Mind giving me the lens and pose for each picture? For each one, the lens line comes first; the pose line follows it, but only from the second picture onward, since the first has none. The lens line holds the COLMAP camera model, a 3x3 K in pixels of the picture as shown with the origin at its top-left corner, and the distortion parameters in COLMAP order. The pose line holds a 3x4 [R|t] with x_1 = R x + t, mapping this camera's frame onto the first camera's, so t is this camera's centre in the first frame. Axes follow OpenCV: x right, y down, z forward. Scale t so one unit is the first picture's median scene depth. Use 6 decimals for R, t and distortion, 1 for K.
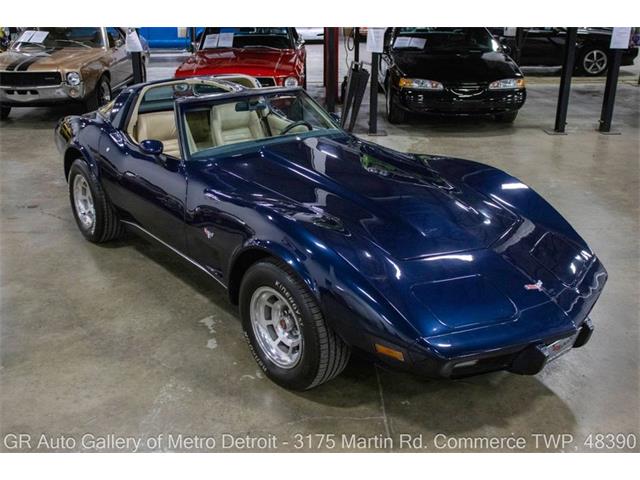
lens RADIAL K [[795.0, 0, 320.0], [0, 795.0, 240.0], [0, 0, 1]] dist [-0.018405, -0.007510]
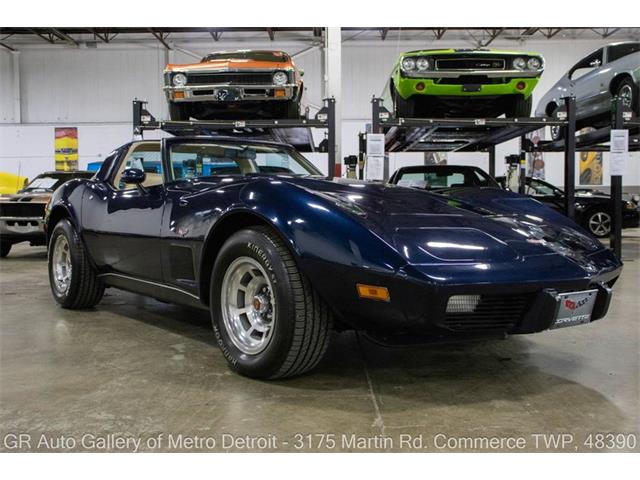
lens RADIAL K [[795.0, 0, 320.0], [0, 795.0, 240.0], [0, 0, 1]] dist [-0.018405, -0.007510]
pose [[0.999601, -0.004725, -0.027837, 0.038114], [-0.005992, 0.927954, -0.372645, 0.287999], [0.027592, 0.372664, 0.927556, 0.125911]]
